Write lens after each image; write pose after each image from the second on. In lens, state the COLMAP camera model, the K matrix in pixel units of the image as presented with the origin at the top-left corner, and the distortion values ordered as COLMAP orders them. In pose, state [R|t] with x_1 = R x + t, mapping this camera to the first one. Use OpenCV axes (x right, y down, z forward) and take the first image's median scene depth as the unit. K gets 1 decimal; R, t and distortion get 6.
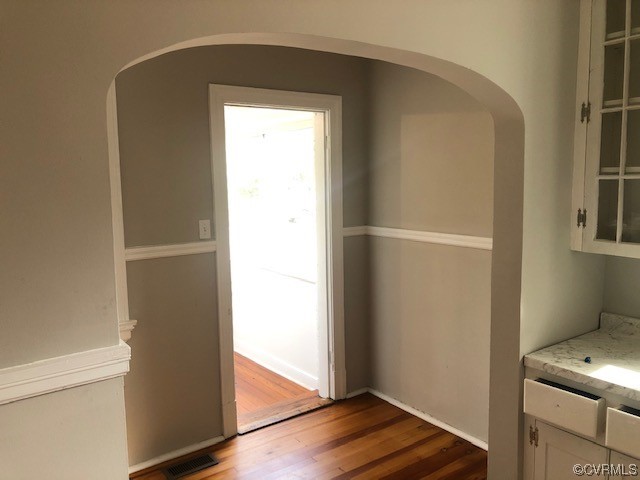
lens RADIAL K [[518.3, 0, 319.7], [0, 518.3, 236.5], [0, 0, 1]] dist [0.007078, -0.006305]
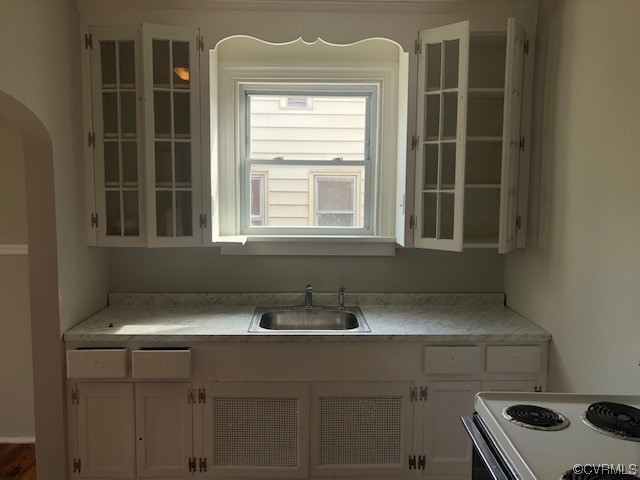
lens RADIAL K [[518.3, 0, 319.7], [0, 518.3, 238.5], [0, 0, 1]] dist [0.007078, -0.006305]
pose [[0.564343, -0.066906, 0.822825, -0.262908], [0.079972, 0.996453, 0.026175, 0.022471], [-0.821658, 0.051032, 0.567692, -0.211482]]
